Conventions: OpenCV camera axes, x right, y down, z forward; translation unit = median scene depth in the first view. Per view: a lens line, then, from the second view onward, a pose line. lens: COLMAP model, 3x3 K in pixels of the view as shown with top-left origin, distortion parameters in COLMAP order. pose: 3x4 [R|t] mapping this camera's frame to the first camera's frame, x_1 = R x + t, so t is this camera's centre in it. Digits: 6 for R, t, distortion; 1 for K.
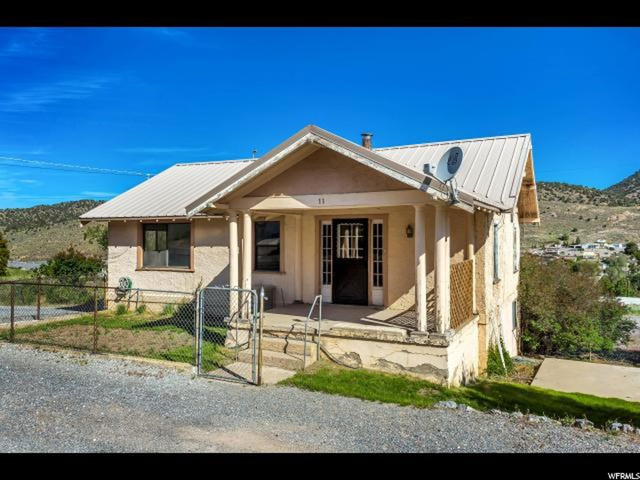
lens RADIAL K [[532.5, 0, 301.1], [0, 532.5, 230.7], [0, 0, 1]] dist [0.067122, -0.000551]
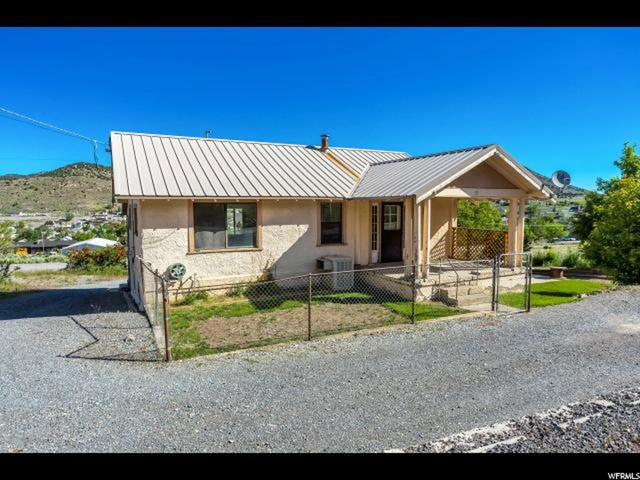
lens RADIAL K [[403.4, 0, 316.1], [0, 403.4, 241.0], [0, 0, 1]] dist [-0.000720, 0.000498]
pose [[0.588072, -0.070324, 0.805745, -0.766672], [-0.008169, 0.995646, 0.092861, -0.014465], [-0.808767, -0.061191, 0.584937, 0.452029]]
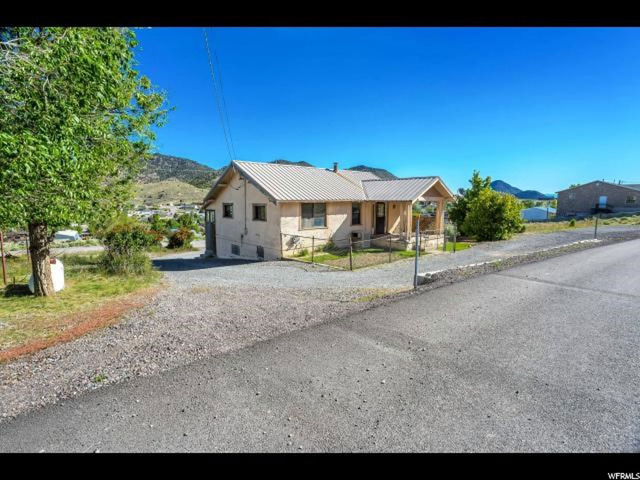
lens RADIAL K [[312.1, 0, 316.2], [0, 312.1, 243.8], [0, 0, 1]] dist [-0.026932, -0.000195]
pose [[0.369560, -0.128569, 0.920269, -1.286289], [-0.013134, 0.989560, 0.143524, -0.030440], [-0.929114, -0.065127, 0.364013, 0.611133]]
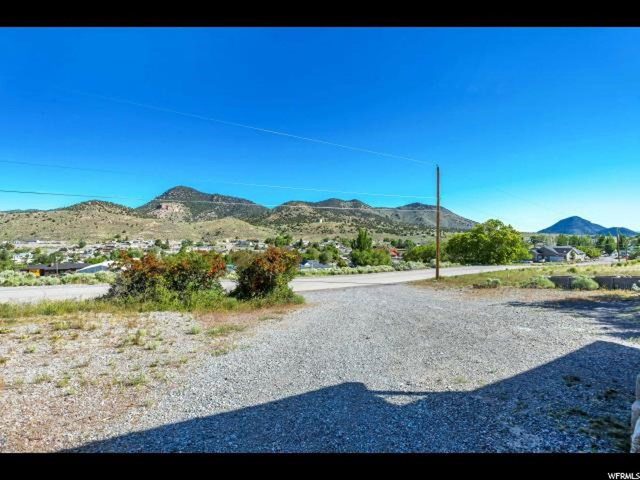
lens RADIAL K [[316.9, 0, 318.9], [0, 316.9, 240.5], [0, 0, 1]] dist [-0.017505, 0.001388]
pose [[0.504689, -0.003751, 0.863293, -0.282253], [-0.014584, 0.999811, 0.012870, 0.169070], [-0.863178, -0.019085, 0.504538, 1.799522]]
